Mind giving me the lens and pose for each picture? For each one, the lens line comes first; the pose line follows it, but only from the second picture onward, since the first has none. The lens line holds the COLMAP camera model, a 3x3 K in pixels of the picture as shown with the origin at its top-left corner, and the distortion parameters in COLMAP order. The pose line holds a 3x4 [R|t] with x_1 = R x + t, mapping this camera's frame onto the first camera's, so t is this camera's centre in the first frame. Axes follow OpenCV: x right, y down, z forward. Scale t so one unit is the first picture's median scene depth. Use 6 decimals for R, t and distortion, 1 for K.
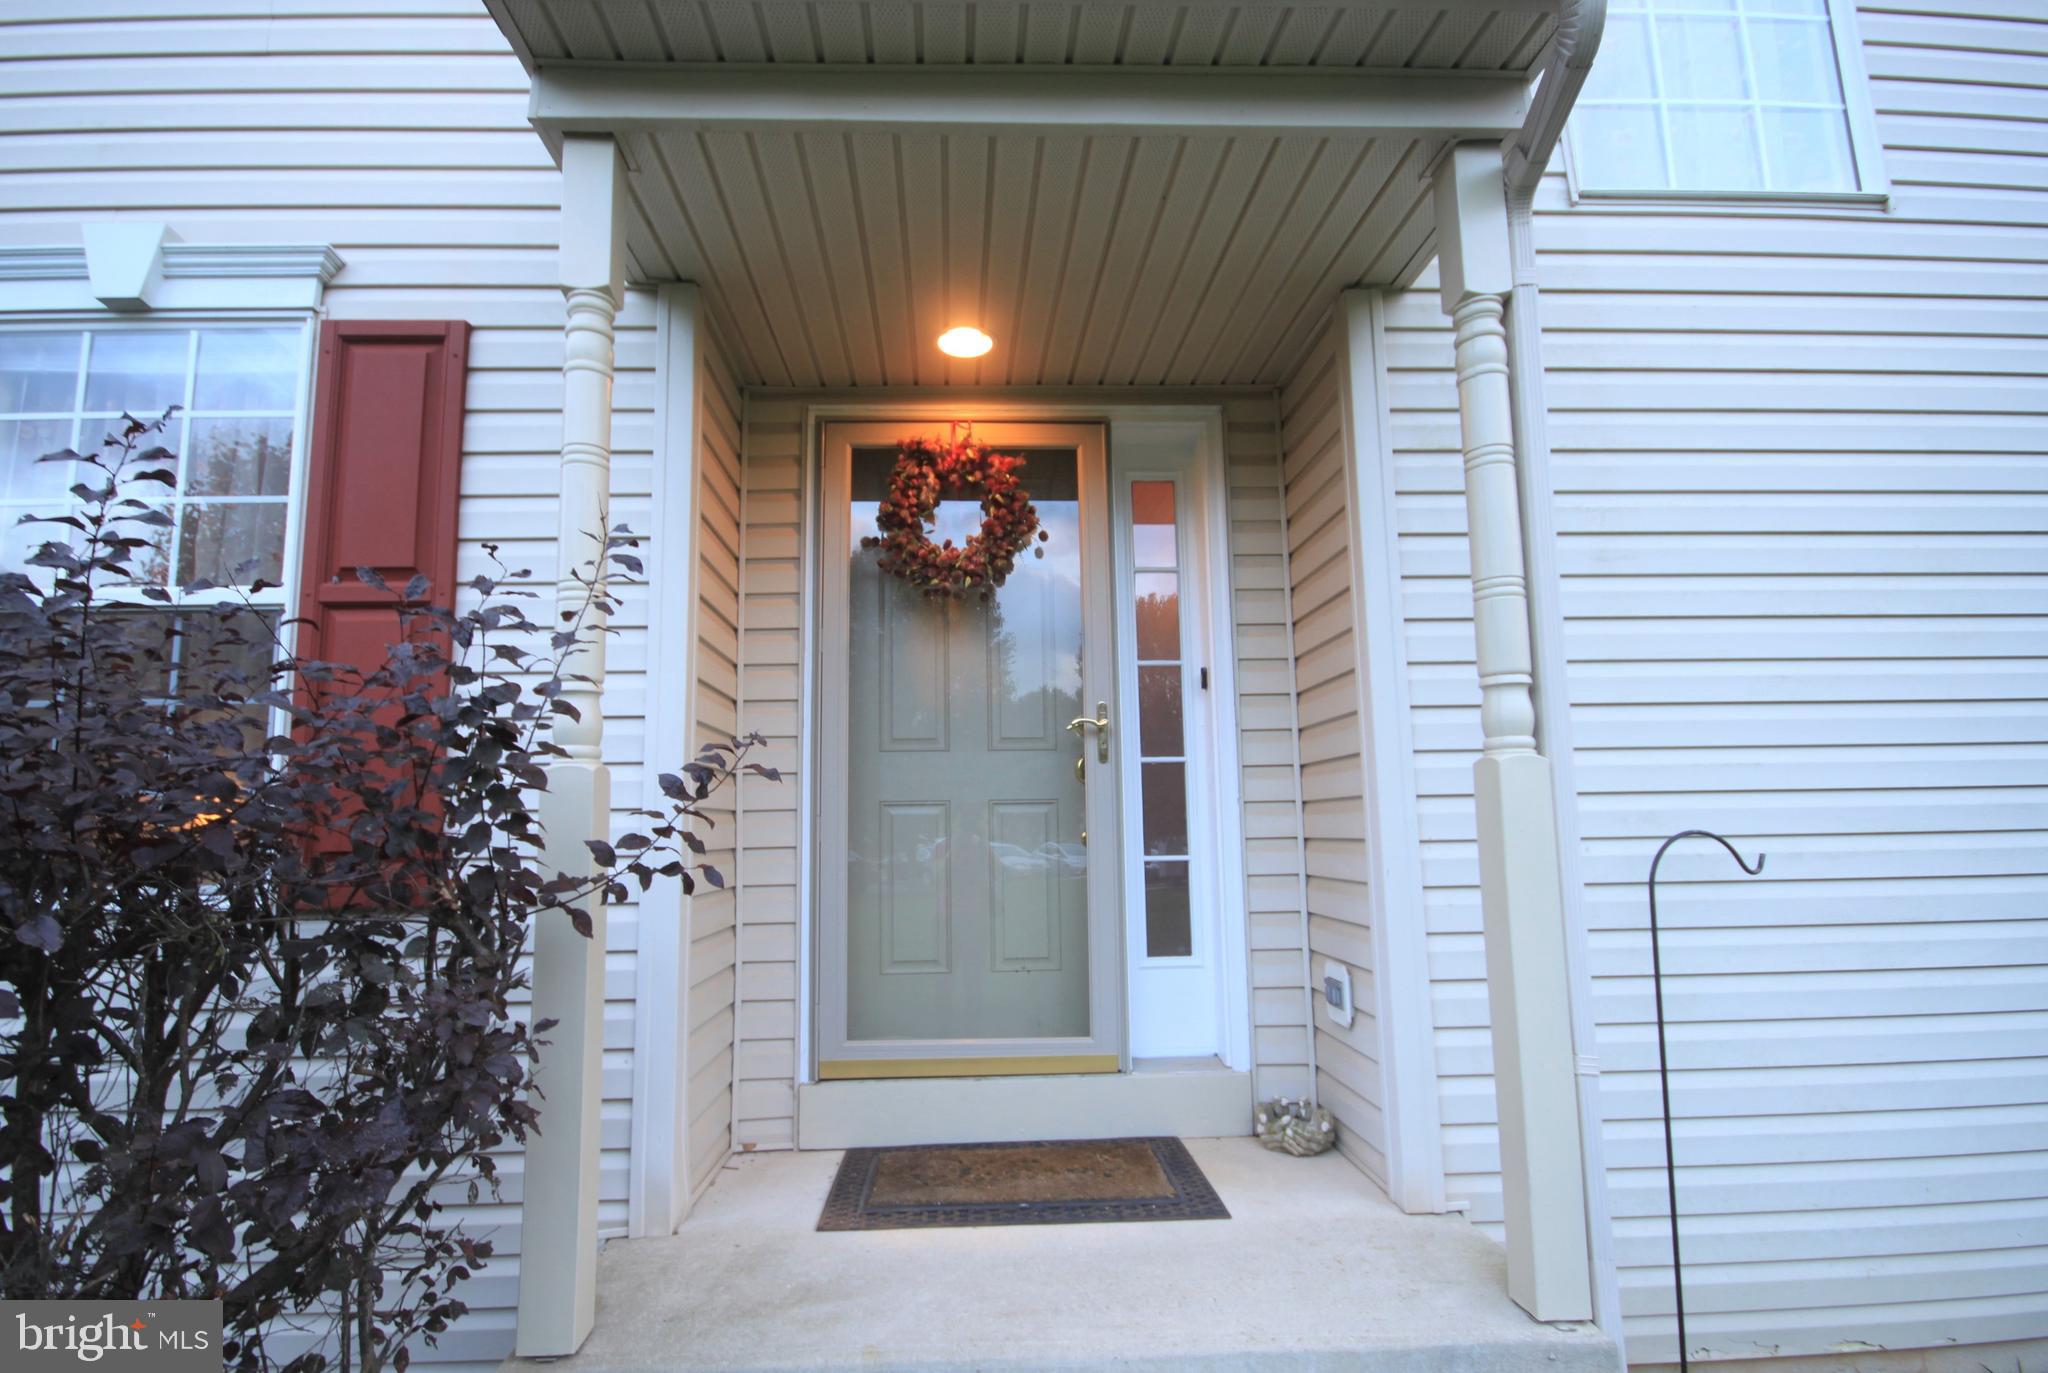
lens RADIAL K [[956.2, 0, 1021.9], [0, 956.2, 699.0], [0, 0, 1]] dist [-0.004906, -0.001842]
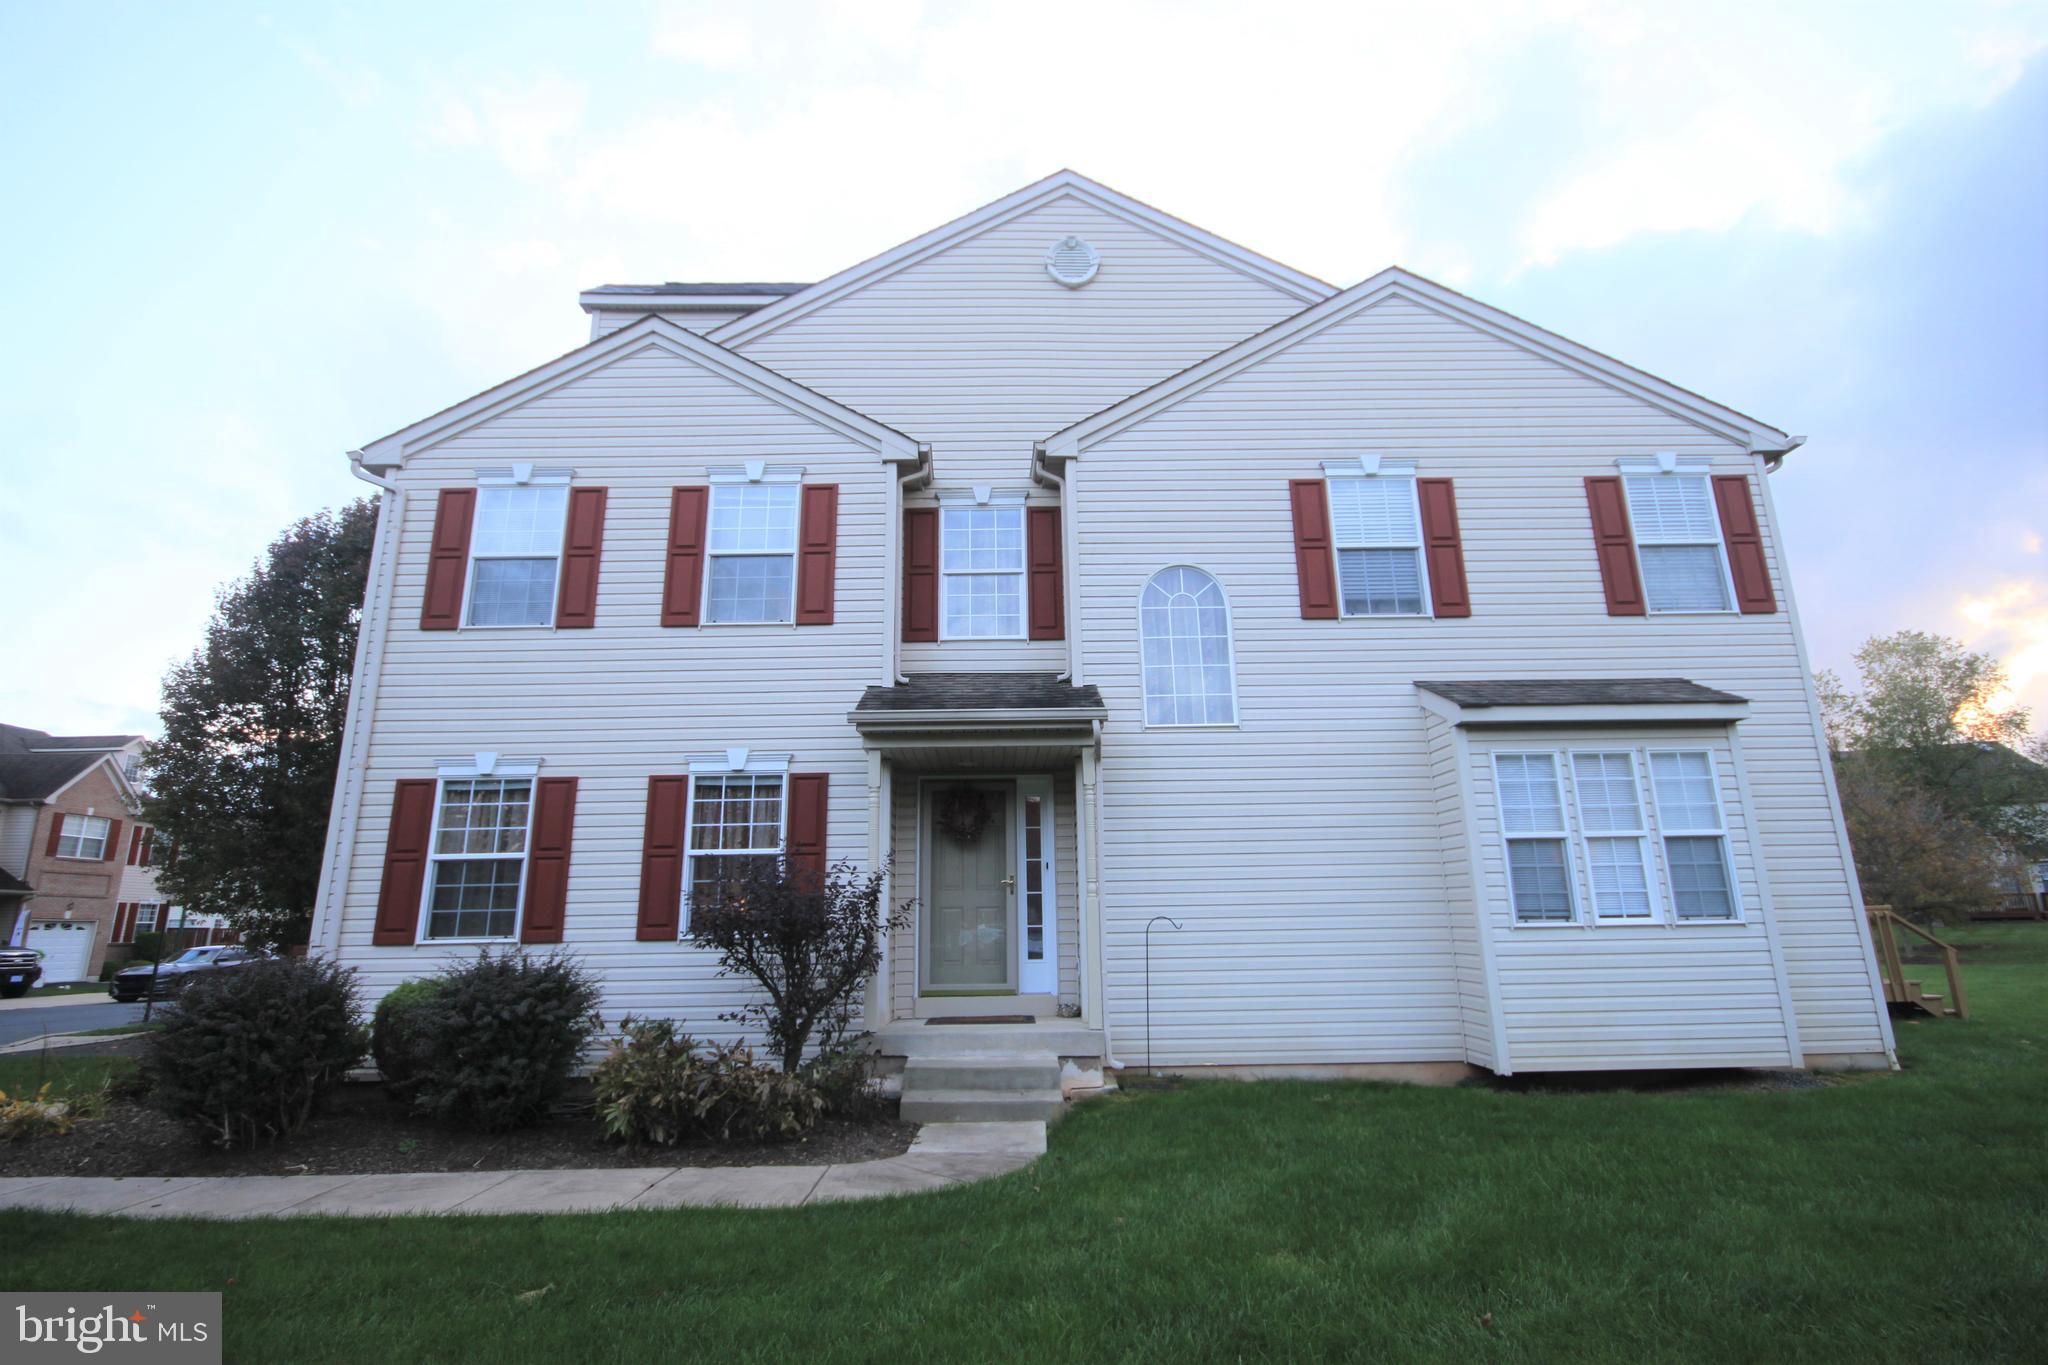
lens RADIAL K [[956.2, 0, 1015.0], [0, 956.2, 678.2], [0, 0, 1]] dist [-0.004906, -0.001842]
pose [[0.998698, -0.007979, -0.050393, 0.264266], [0.002216, 0.993549, -0.113386, -0.288021], [0.050972, 0.113126, 0.992272, -2.223297]]
